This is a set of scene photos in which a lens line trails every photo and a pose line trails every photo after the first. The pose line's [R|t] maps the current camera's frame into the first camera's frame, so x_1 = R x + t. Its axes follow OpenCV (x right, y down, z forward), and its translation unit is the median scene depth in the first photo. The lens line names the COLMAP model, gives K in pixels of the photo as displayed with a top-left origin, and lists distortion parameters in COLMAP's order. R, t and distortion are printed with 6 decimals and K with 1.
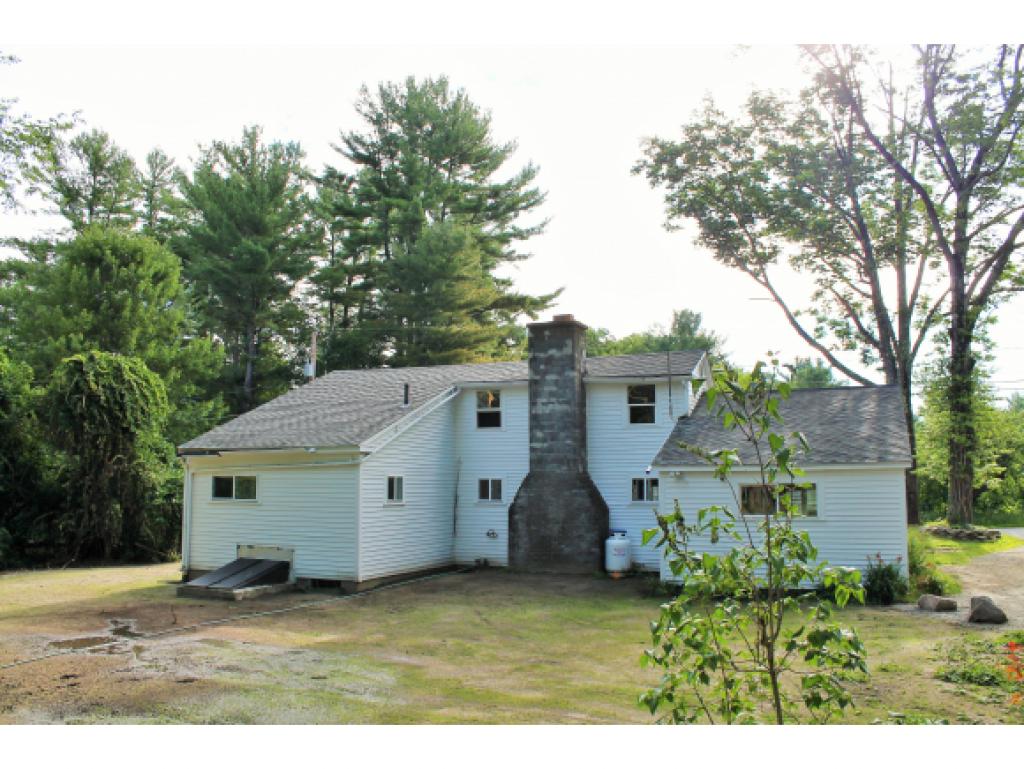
lens RADIAL K [[849.5, 0, 513.7], [0, 849.5, 387.0], [0, 0, 1]] dist [-0.148715, 0.100689]
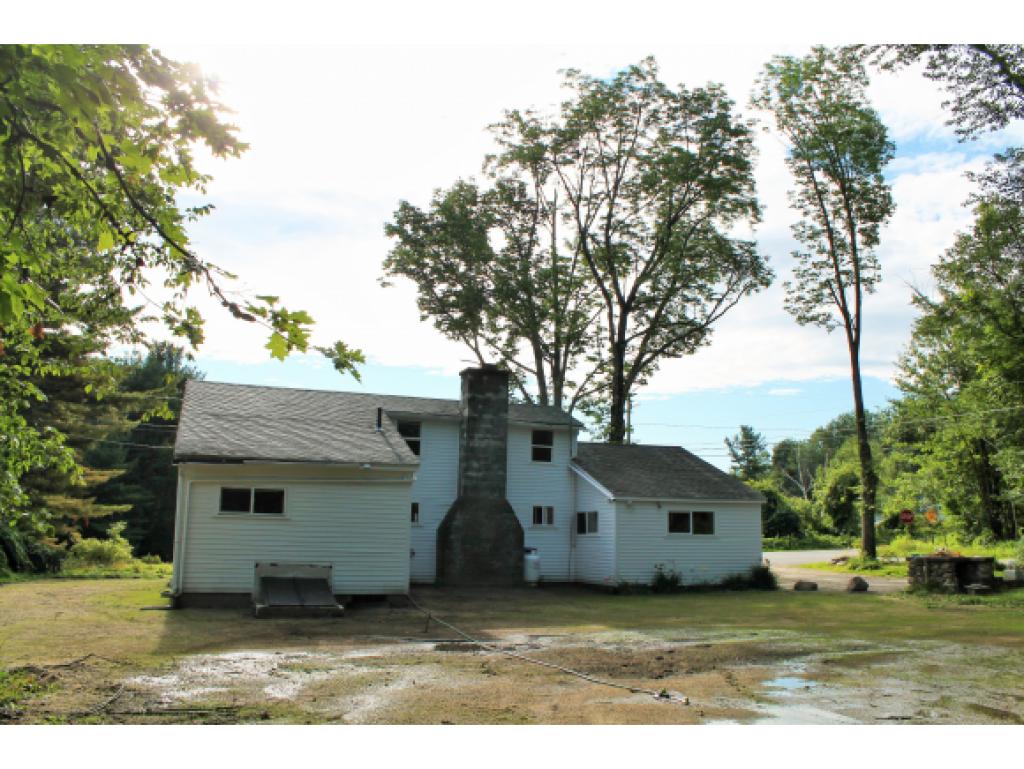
lens RADIAL K [[849.5, 0, 516.6], [0, 849.5, 389.8], [0, 0, 1]] dist [-0.148715, 0.100689]
pose [[0.723374, 0.126788, 0.678715, -0.668492], [-0.092620, 0.991930, -0.086584, 0.045664], [-0.684216, -0.000230, 0.729280, 0.113596]]
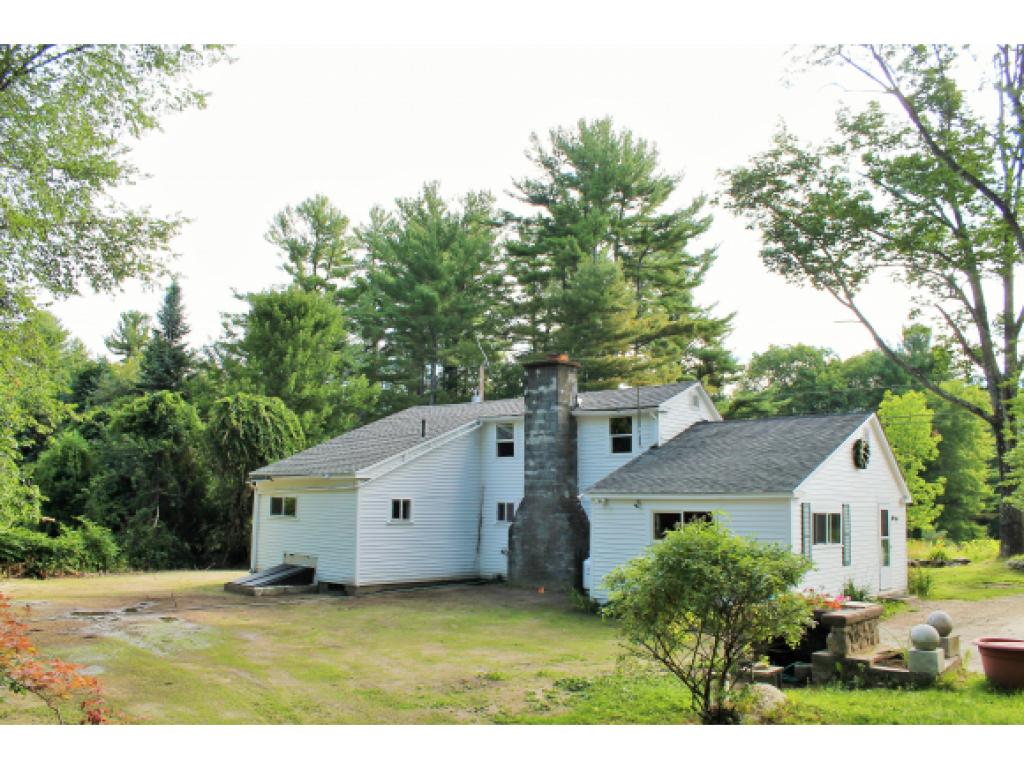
lens RADIAL K [[849.5, 0, 514.5], [0, 849.5, 385.5], [0, 0, 1]] dist [-0.148715, 0.100689]
pose [[0.946395, -0.028978, -0.321709, 0.341200], [0.019735, 0.999294, -0.031955, -0.009830], [0.322408, 0.023893, 0.946299, -0.055596]]
